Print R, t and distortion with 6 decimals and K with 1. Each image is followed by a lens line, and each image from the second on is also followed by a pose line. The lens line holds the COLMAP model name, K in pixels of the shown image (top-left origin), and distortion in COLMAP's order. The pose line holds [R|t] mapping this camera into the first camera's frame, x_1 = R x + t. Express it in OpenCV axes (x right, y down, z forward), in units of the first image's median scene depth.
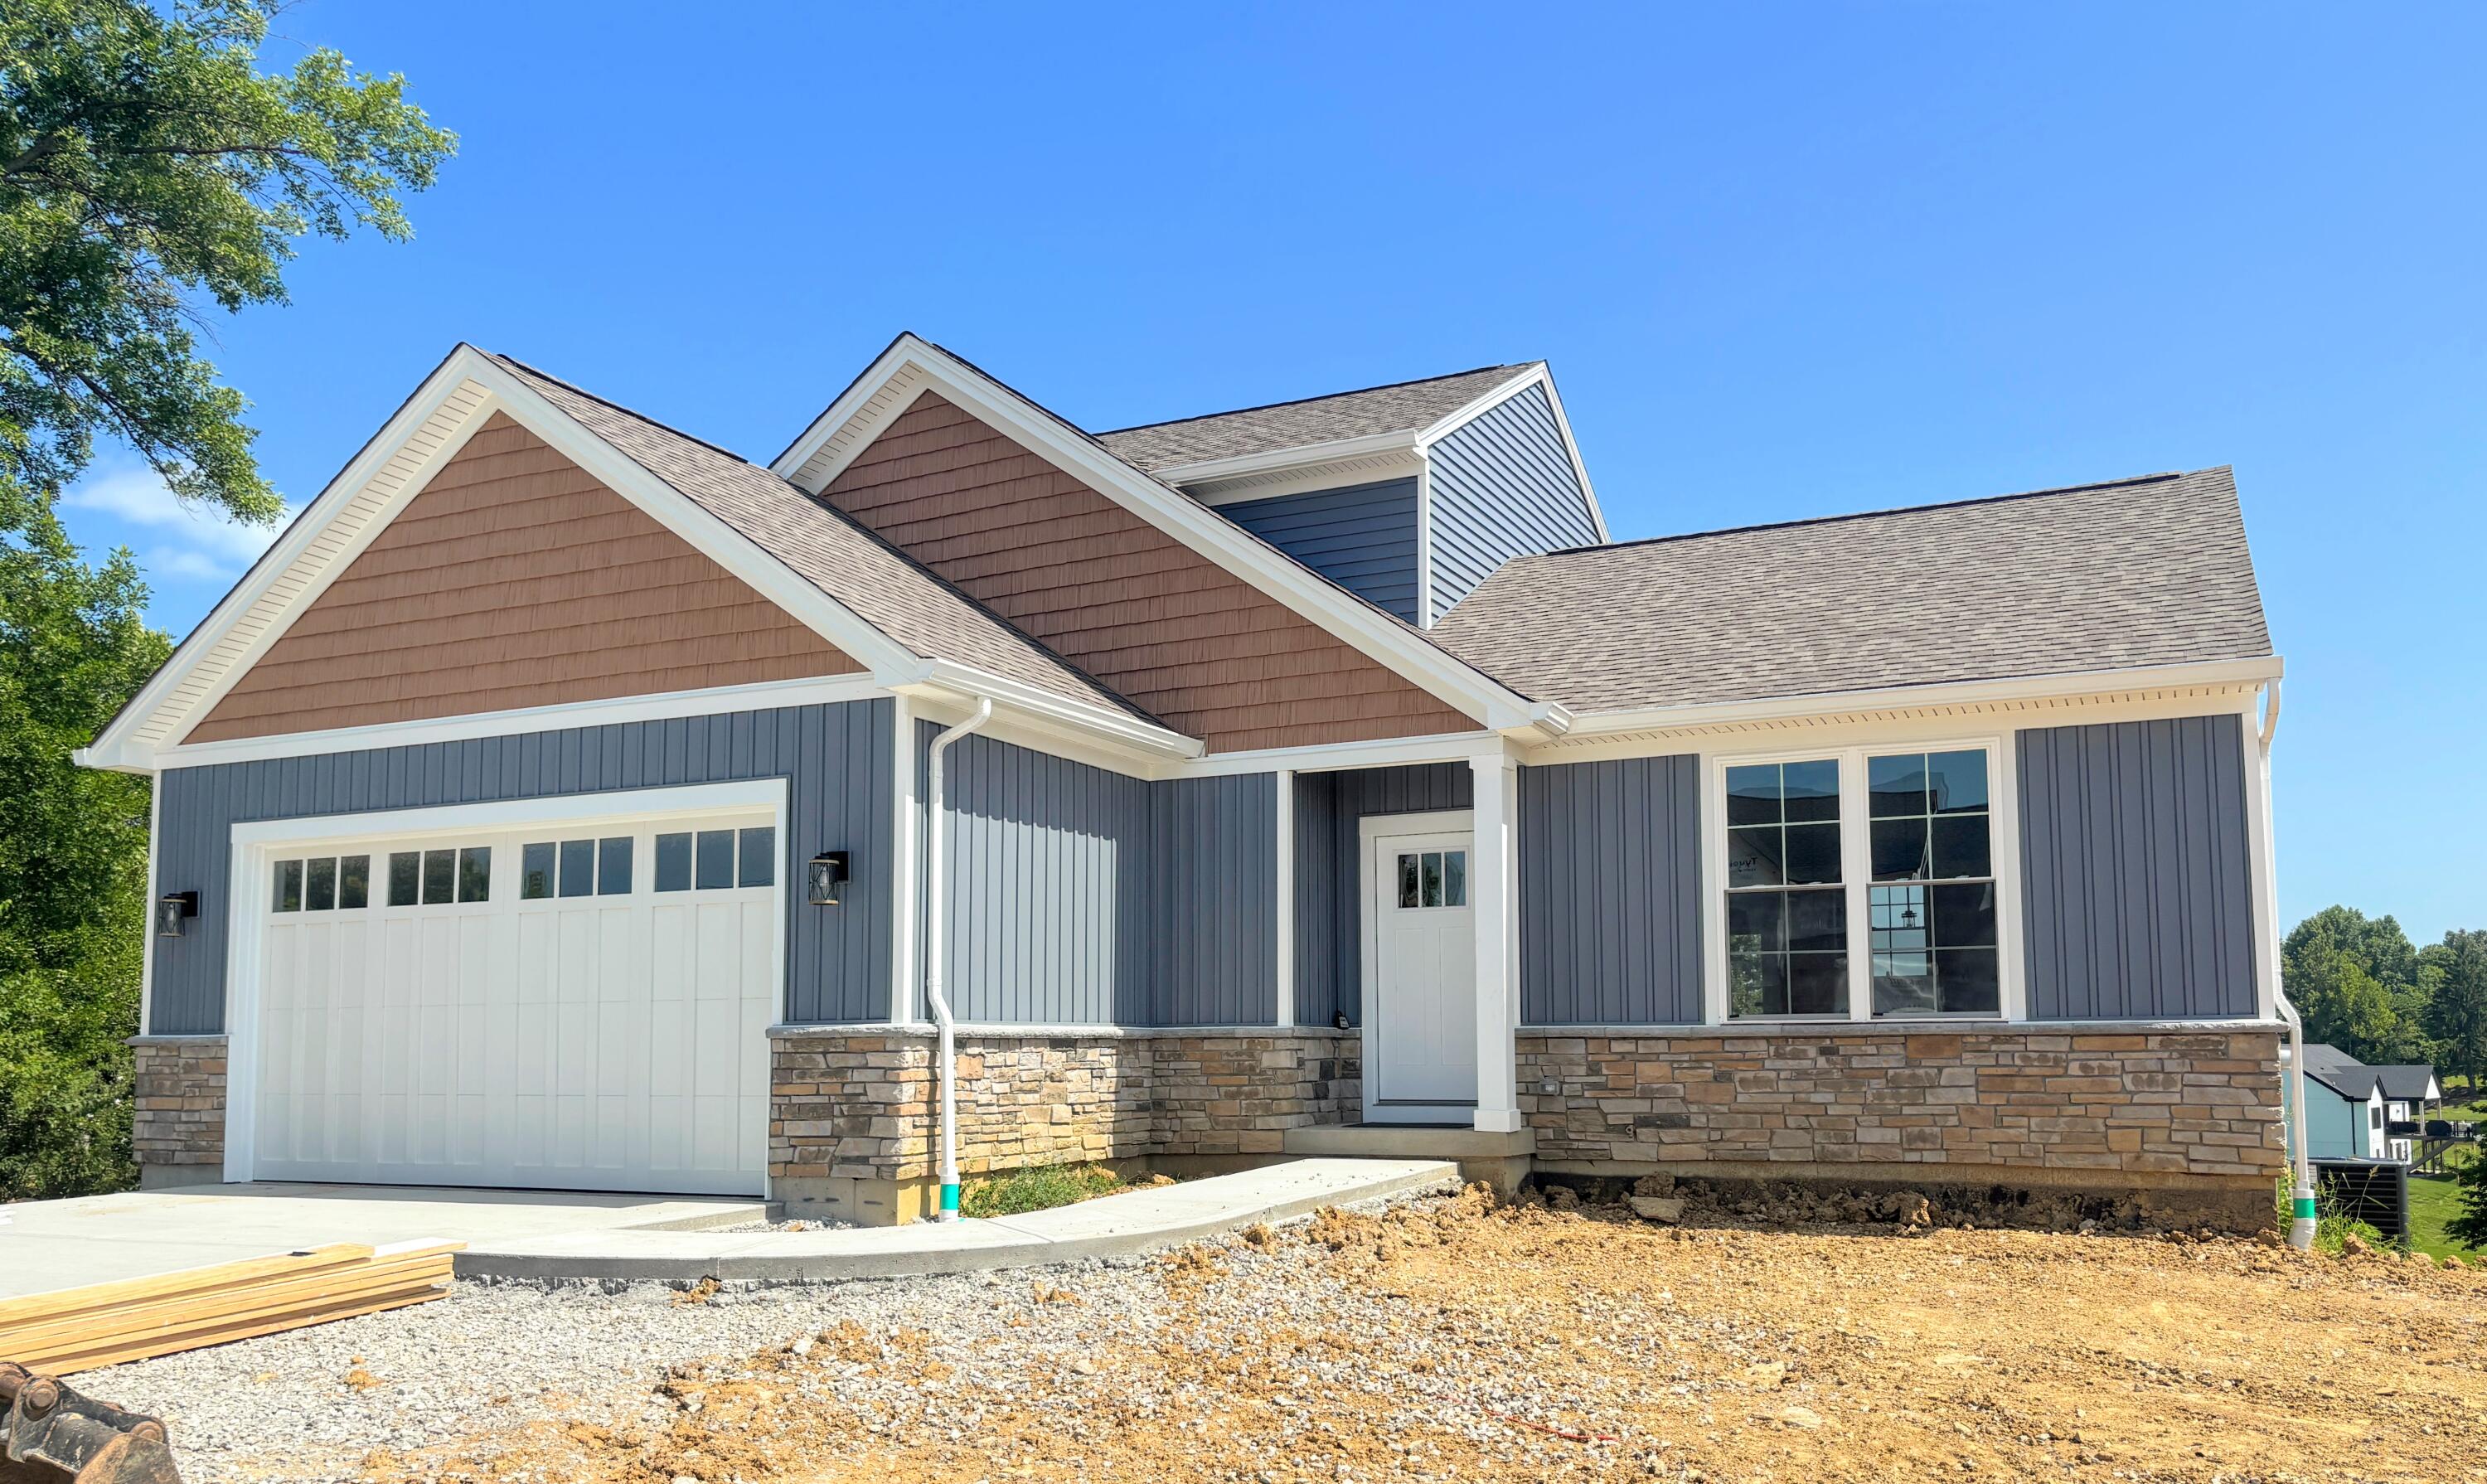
lens RADIAL K [[1857.3, 0, 1286.4], [0, 1857.3, 890.4], [0, 0, 1]] dist [0.068423, -0.017040]
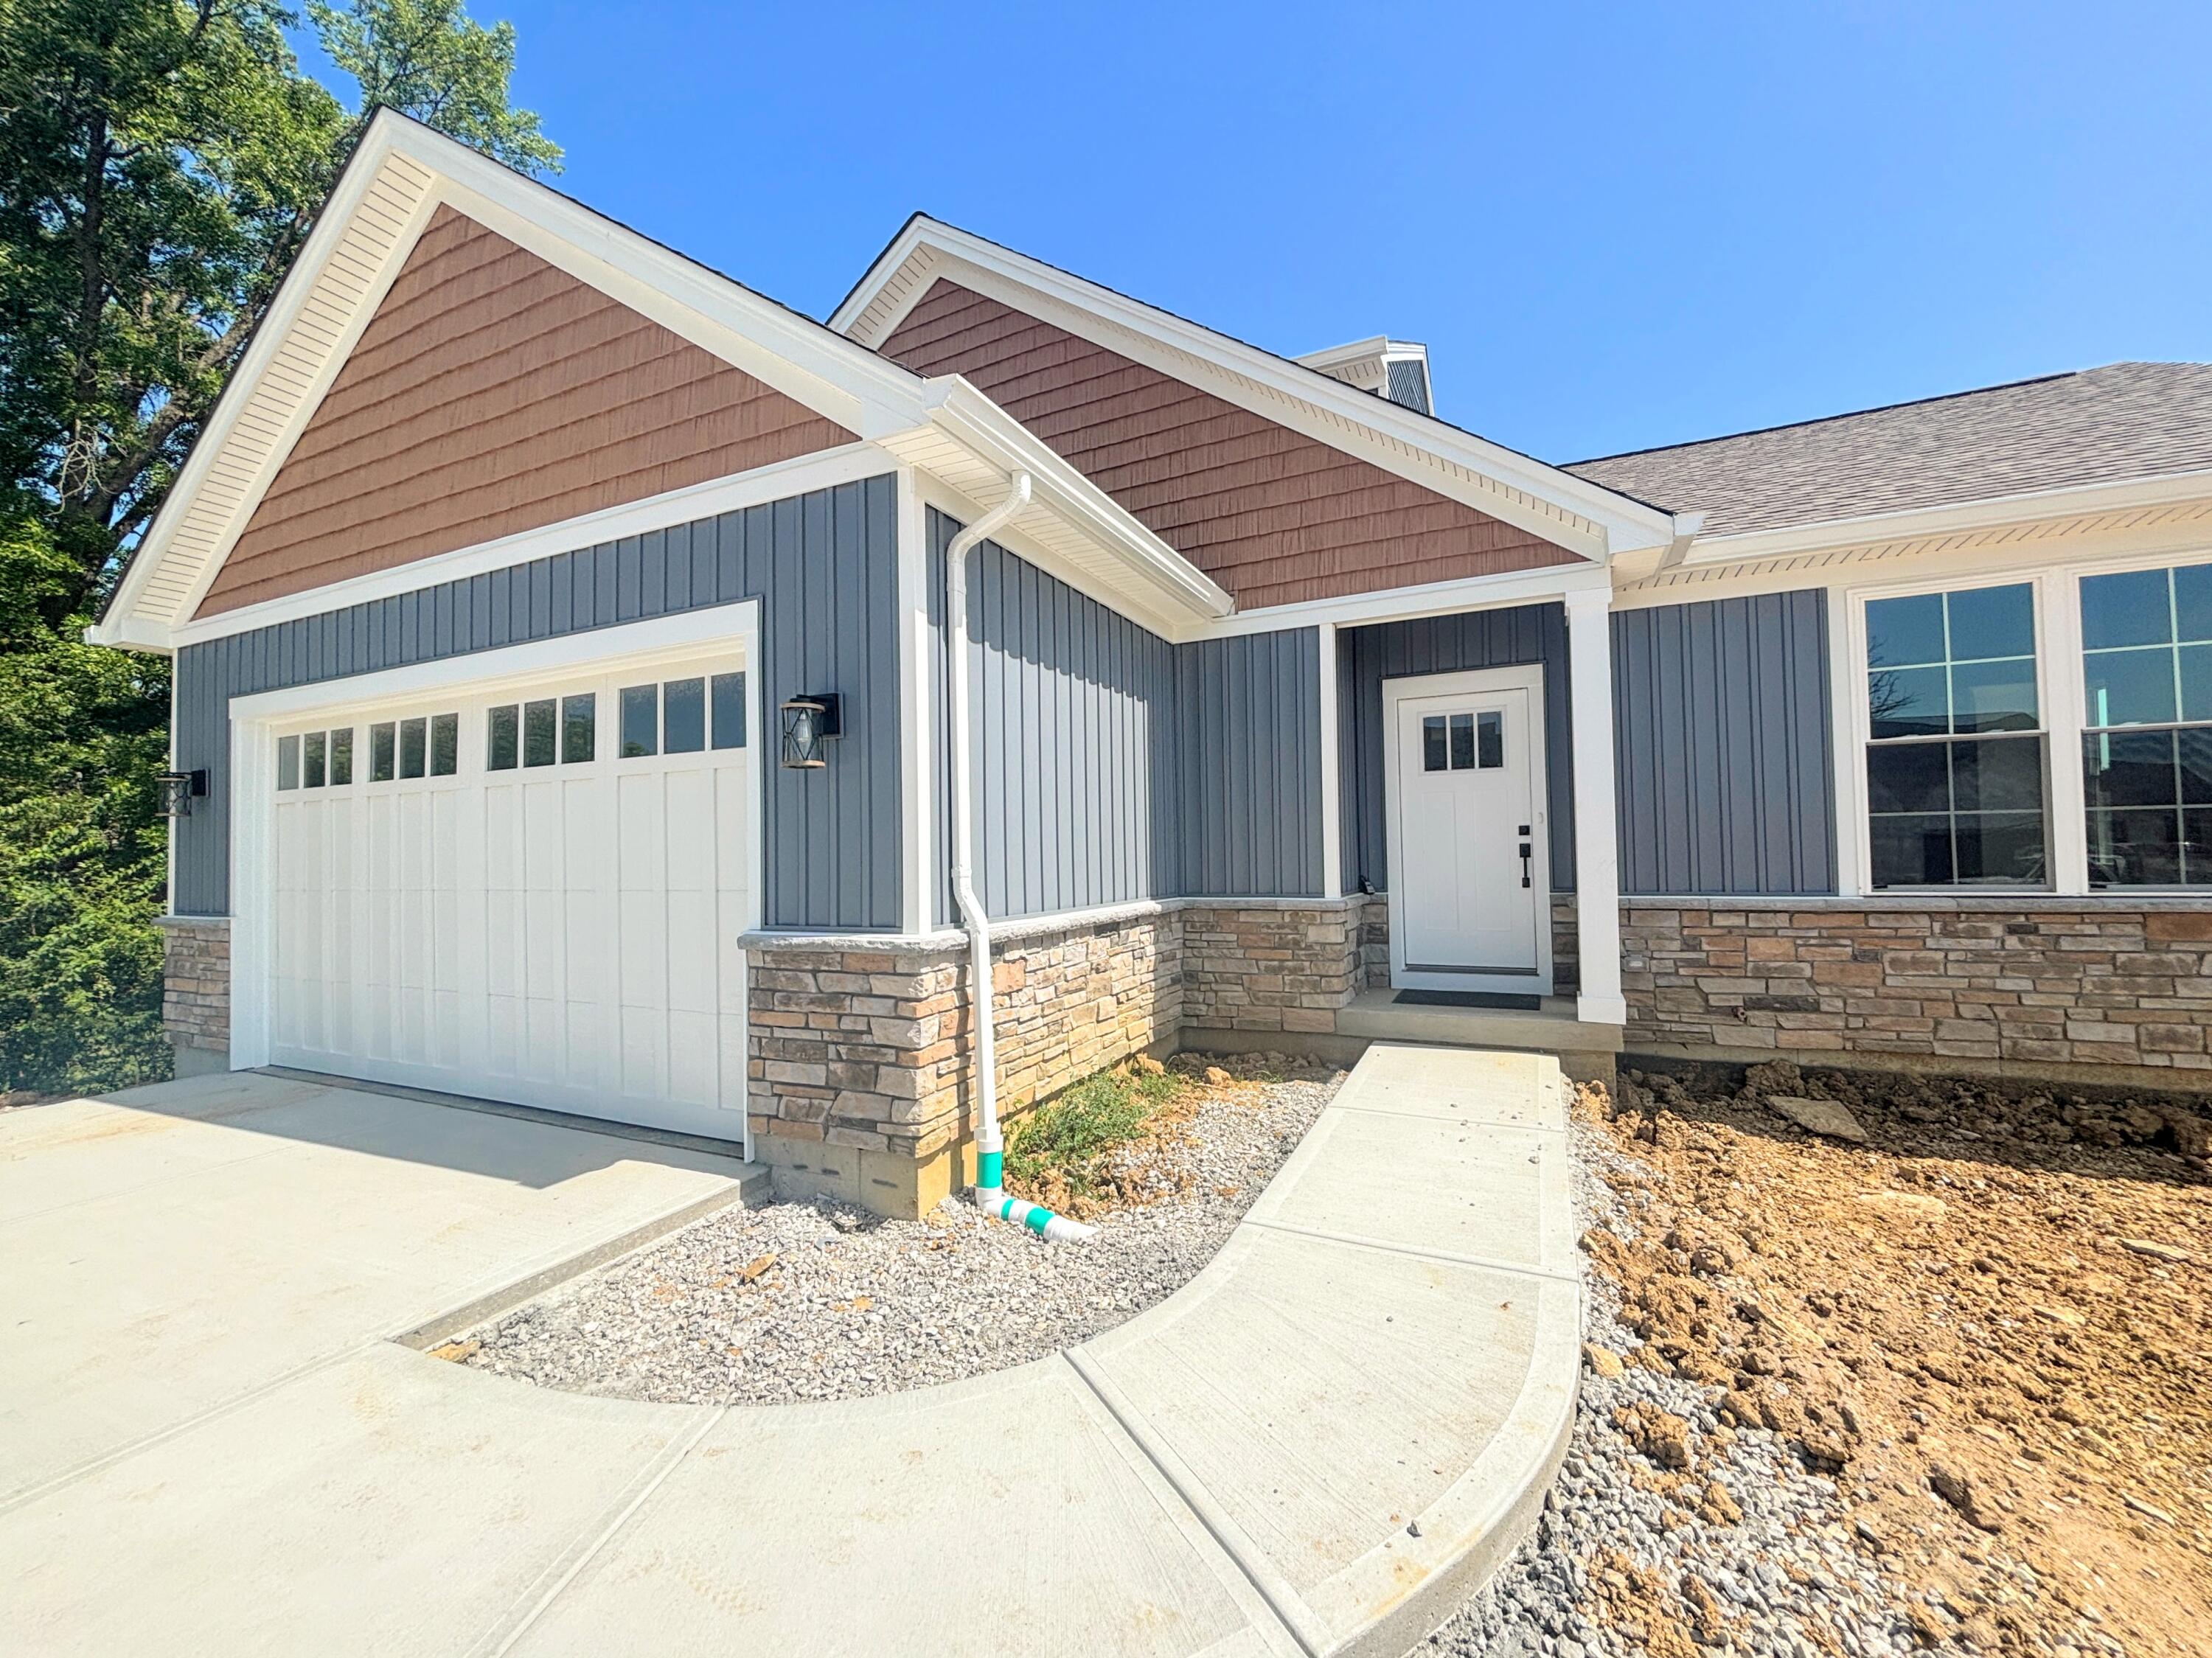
lens RADIAL K [[886.2, 0, 1120.9], [0, 886.2, 825.8], [0, 0, 1]] dist [-0.001535, 0.000628]
pose [[0.999910, -0.013251, 0.002302, -0.115472], [0.013103, 0.998375, 0.055466, 0.011319], [-0.003033, -0.055430, 0.998458, 0.593669]]
